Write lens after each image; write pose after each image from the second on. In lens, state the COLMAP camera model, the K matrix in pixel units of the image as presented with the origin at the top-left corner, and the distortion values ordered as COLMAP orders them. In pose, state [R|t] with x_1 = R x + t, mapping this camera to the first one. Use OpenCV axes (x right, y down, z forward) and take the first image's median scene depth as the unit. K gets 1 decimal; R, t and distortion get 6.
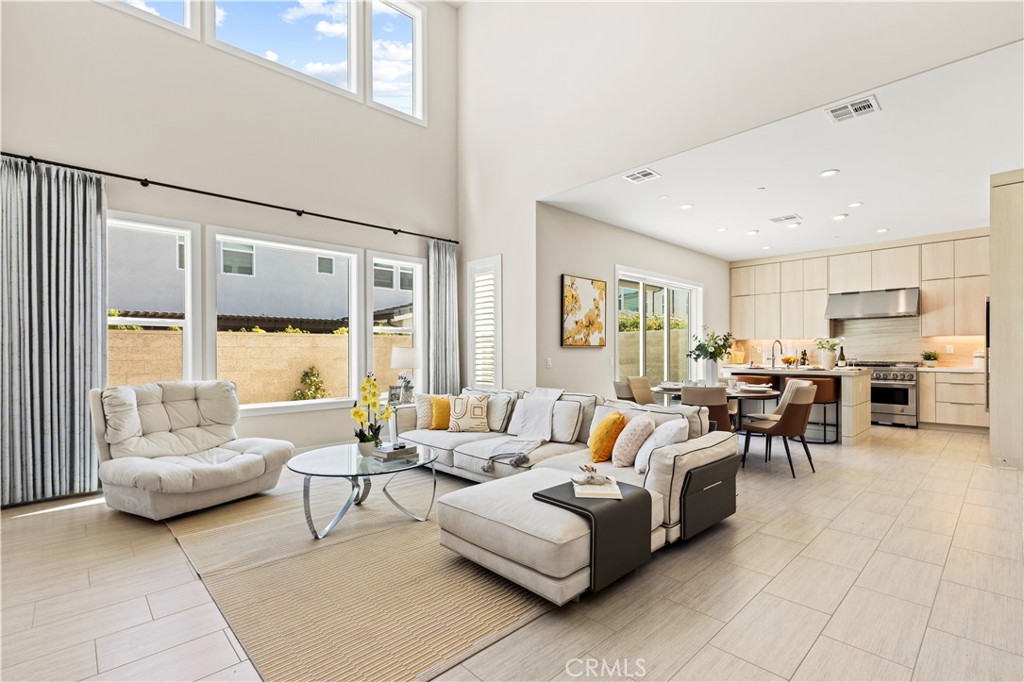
lens RADIAL K [[467.3, 0, 517.7], [0, 467.3, 351.1], [0, 0, 1]] dist [0.006319, -0.001514]
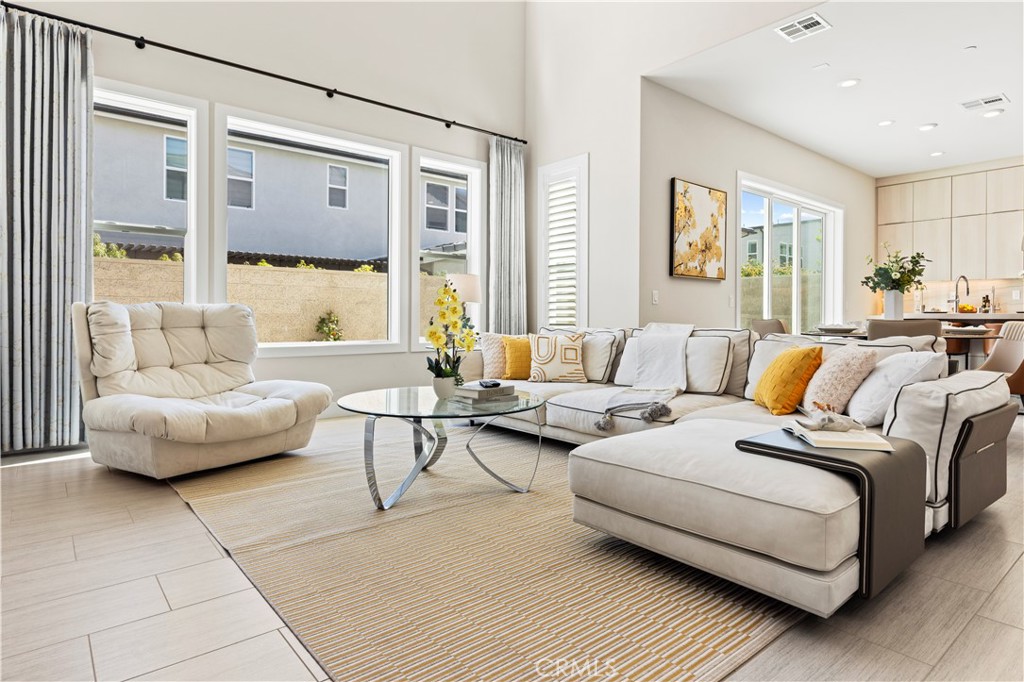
lens RADIAL K [[569.3, 0, 513.2], [0, 569.3, 318.5], [0, 0, 1]] dist [0.003562, -0.000381]
pose [[0.997611, 0.009685, -0.068396, -0.091788], [-0.009703, 0.999953, 0.000068, 0.059304], [0.068393, 0.000596, 0.997658, 0.088003]]
